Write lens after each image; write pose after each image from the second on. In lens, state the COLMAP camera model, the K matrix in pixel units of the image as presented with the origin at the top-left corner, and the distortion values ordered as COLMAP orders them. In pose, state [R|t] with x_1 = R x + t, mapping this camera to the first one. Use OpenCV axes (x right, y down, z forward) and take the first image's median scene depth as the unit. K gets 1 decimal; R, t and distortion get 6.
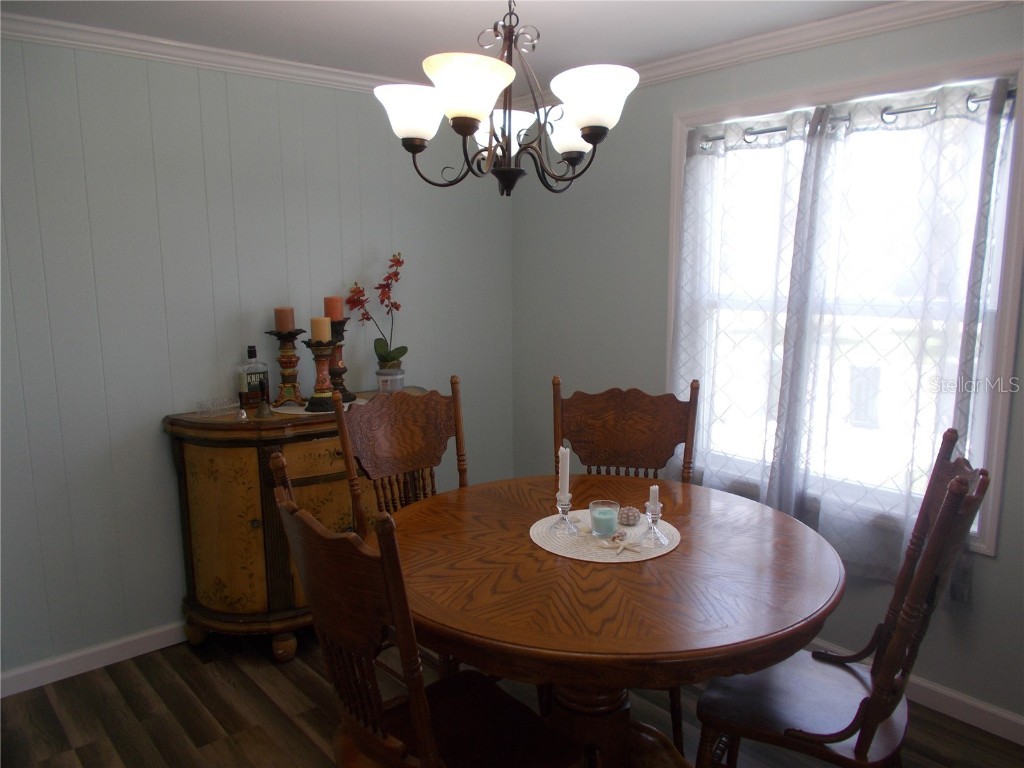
lens RADIAL K [[770.8, 0, 518.4], [0, 770.8, 389.6], [0, 0, 1]] dist [-0.019572, 0.003936]
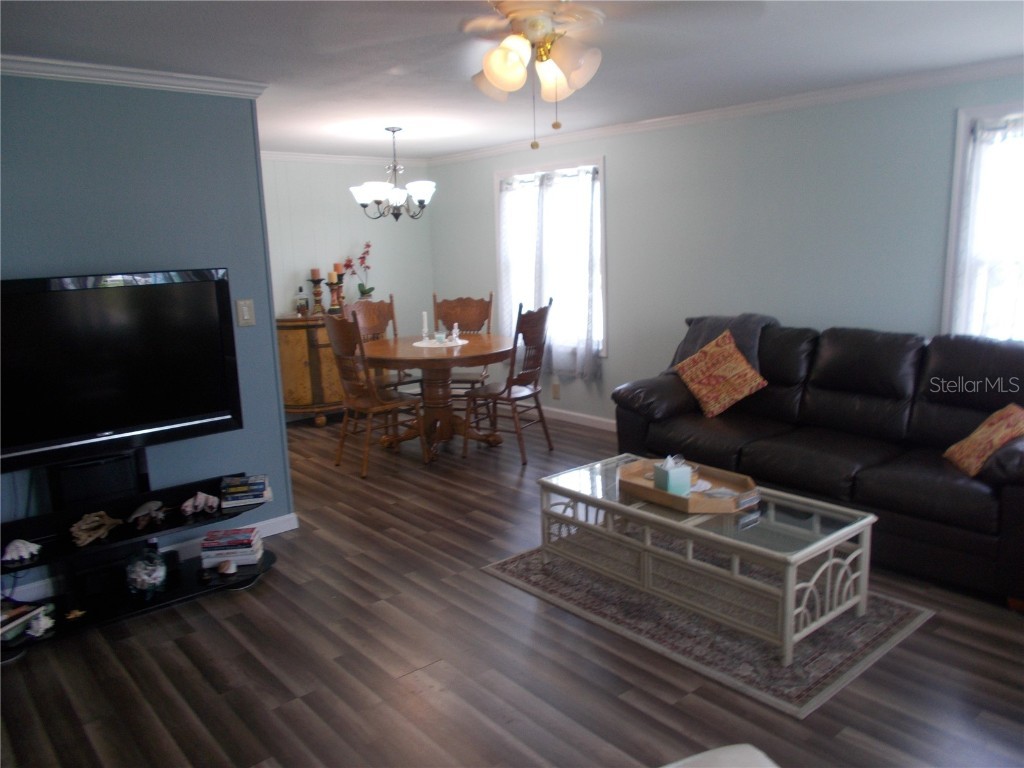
lens RADIAL K [[770.8, 0, 507.4], [0, 770.8, 381.5], [0, 0, 1]] dist [-0.019572, 0.003936]
pose [[0.999488, -0.026615, -0.017743, 0.268870], [0.026828, 0.999569, 0.011895, 0.202886], [0.017419, -0.012365, 0.999772, -1.172027]]
